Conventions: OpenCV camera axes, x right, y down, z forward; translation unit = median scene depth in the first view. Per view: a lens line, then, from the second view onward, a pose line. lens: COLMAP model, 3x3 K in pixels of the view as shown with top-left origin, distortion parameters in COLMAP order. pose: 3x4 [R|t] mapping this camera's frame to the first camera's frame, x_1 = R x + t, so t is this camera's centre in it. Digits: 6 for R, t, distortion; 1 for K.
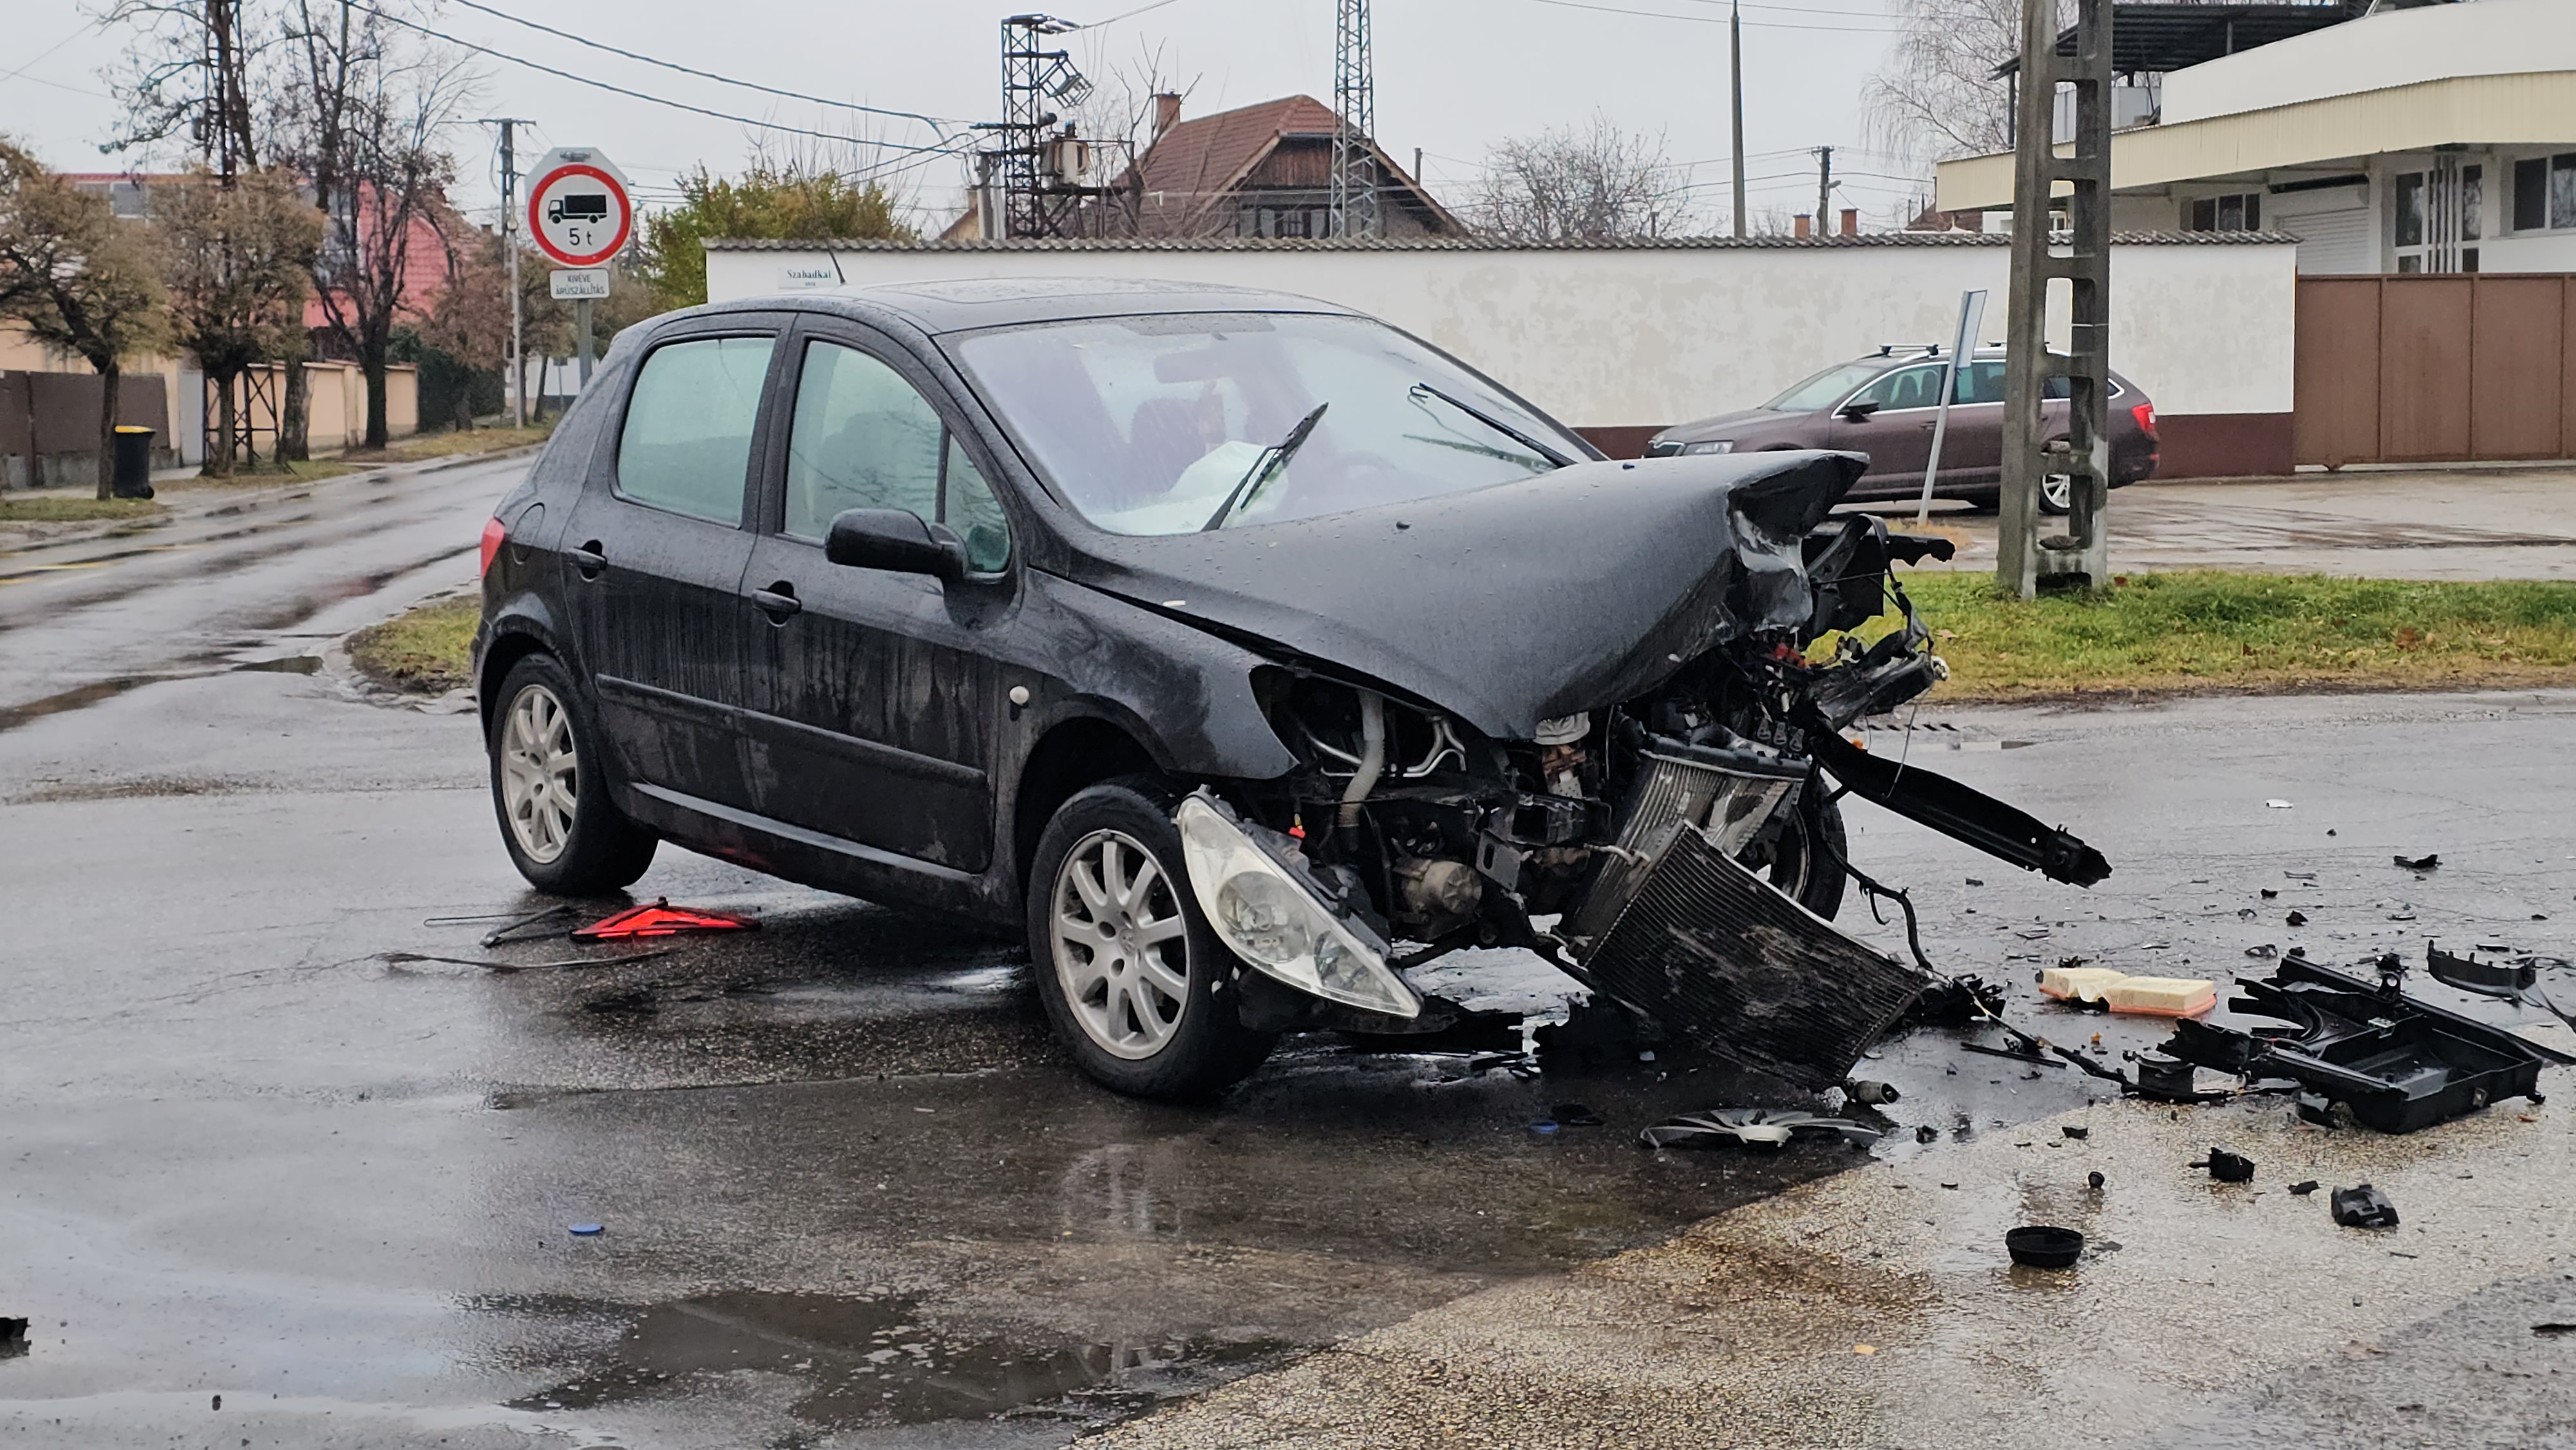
lens RADIAL K [[3315.0, 0, 1284.4], [0, 3315.0, 679.7], [0, 0, 1]] dist [0.197944, -0.694958]
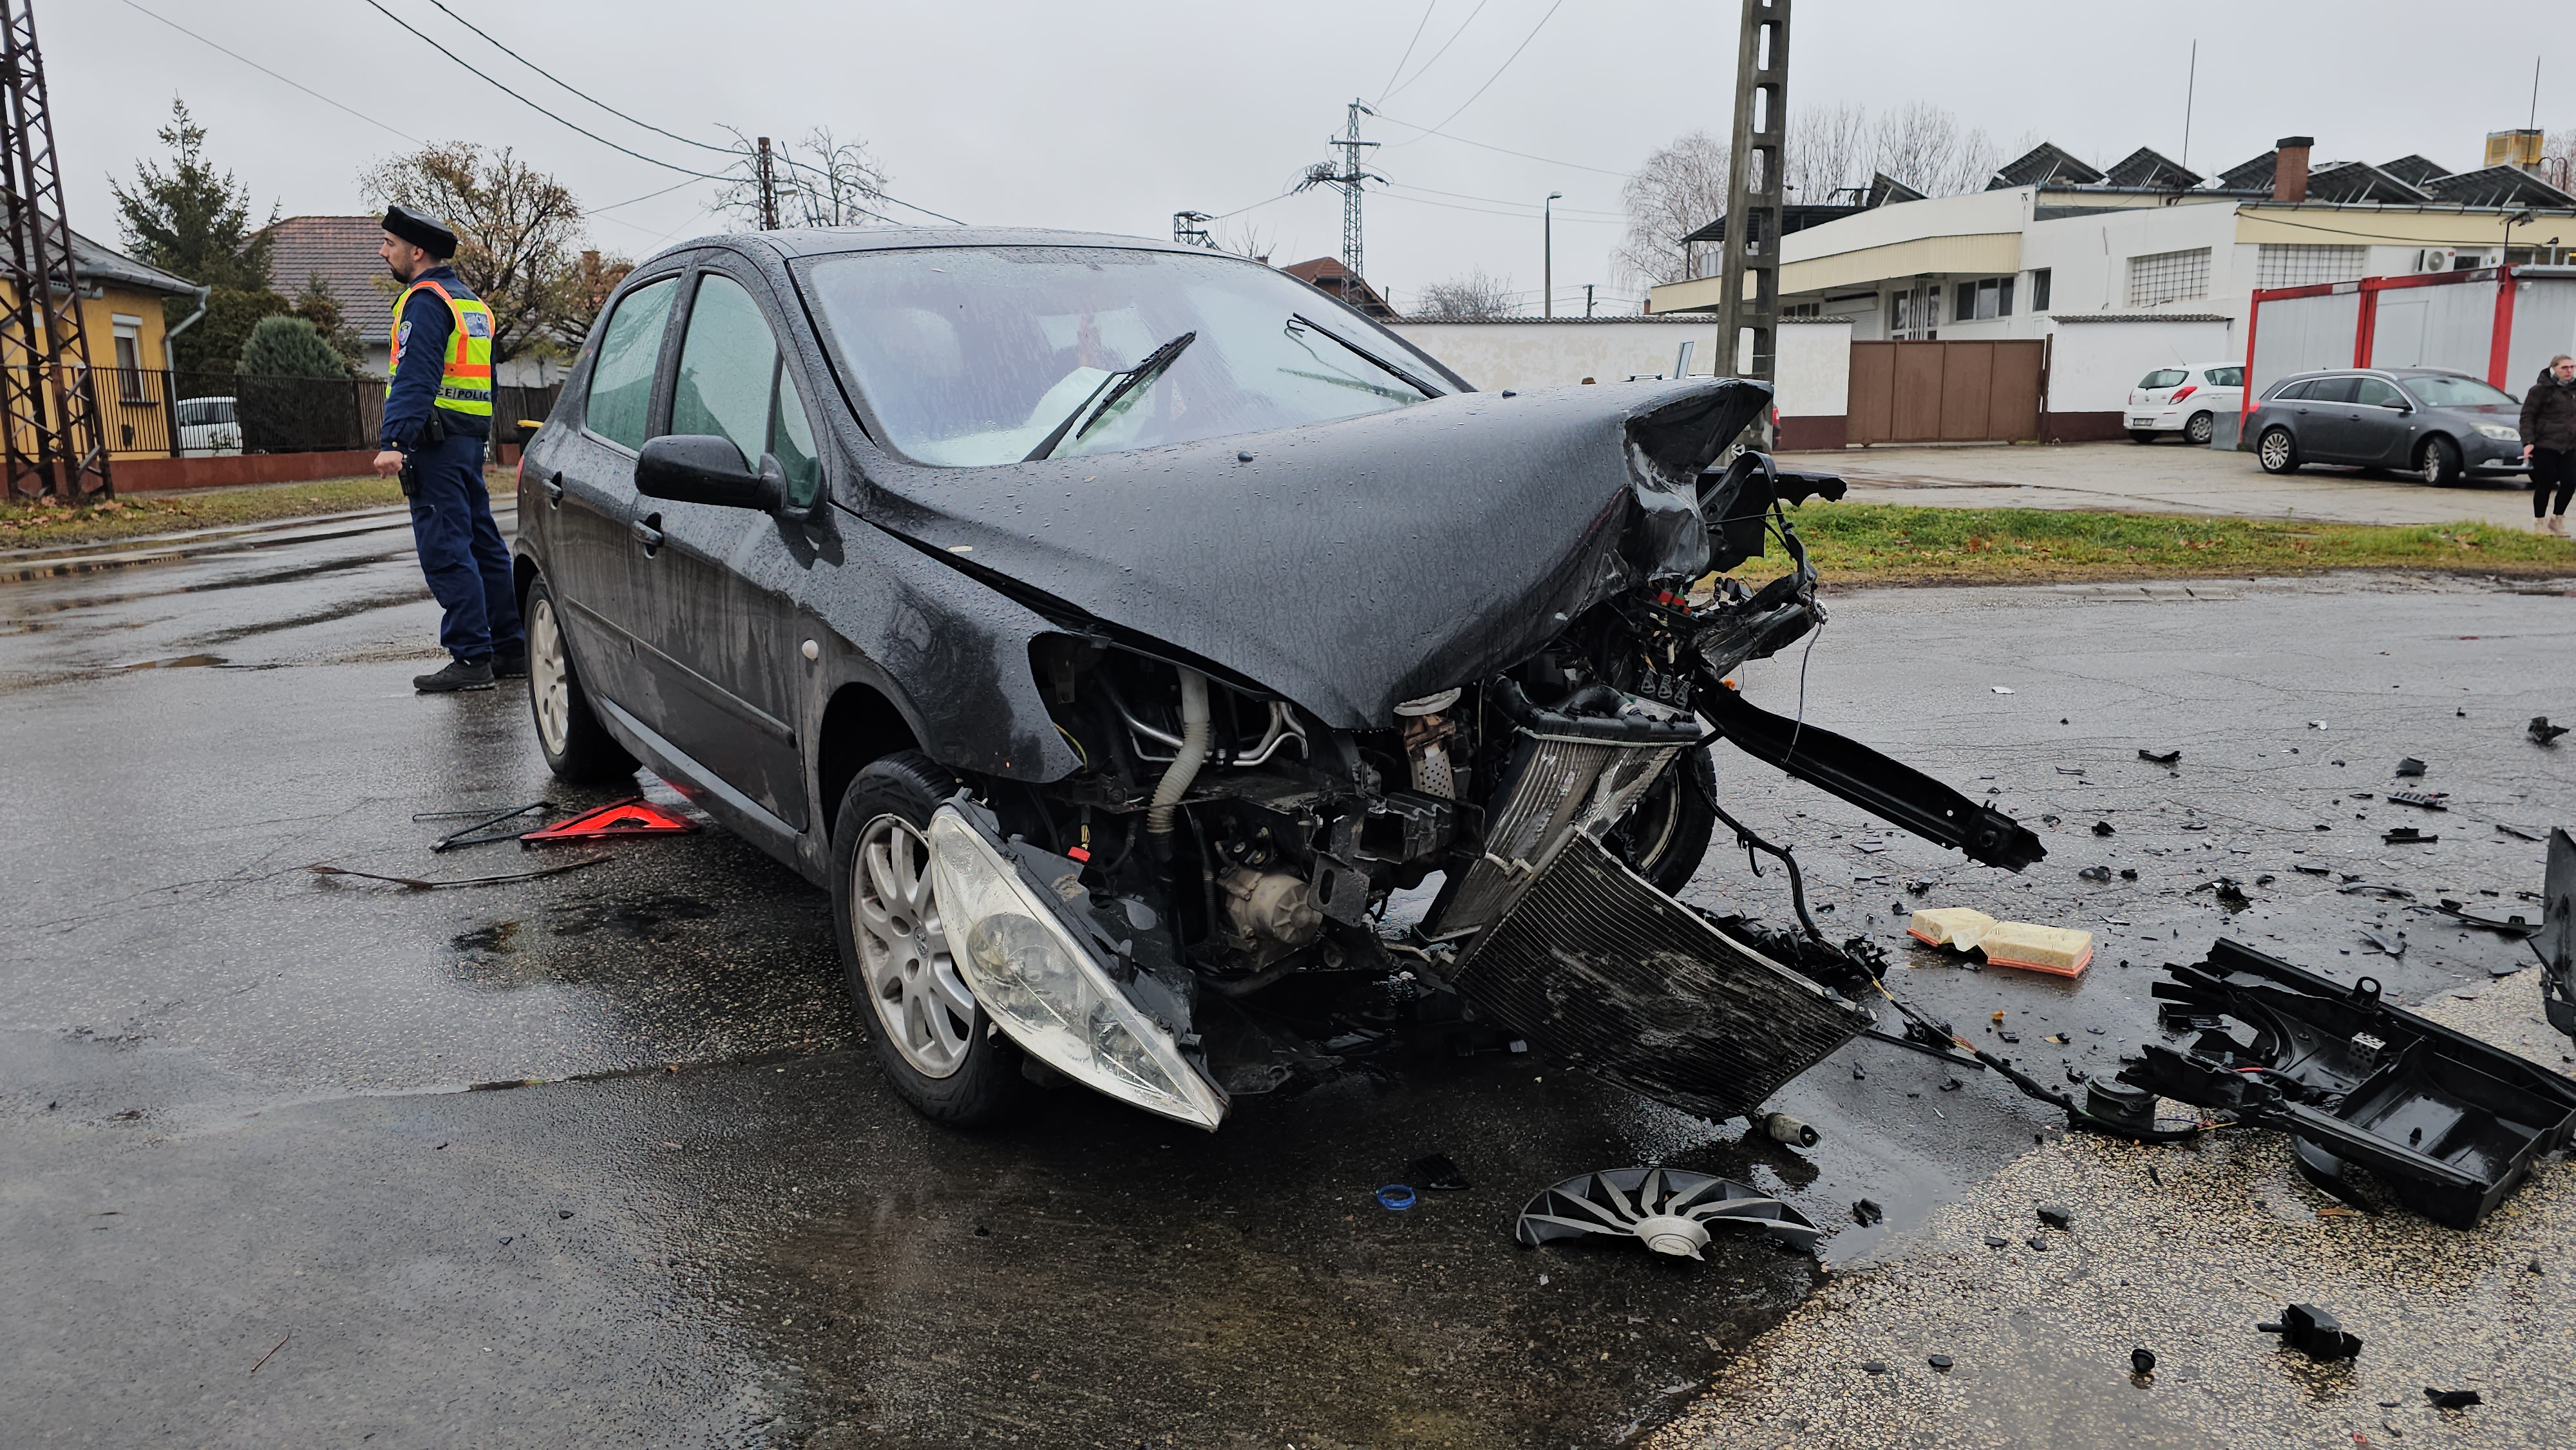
lens RADIAL K [[1638.5, 0, 1309.7], [0, 1638.5, 694.0], [0, 0, 1]] dist [0.083823, -0.114505]
pose [[0.999973, 0.006439, -0.003630, 0.052781], [-0.006102, 0.996255, 0.086253, -0.021846], [0.004172, -0.086229, 0.996267, 0.560335]]
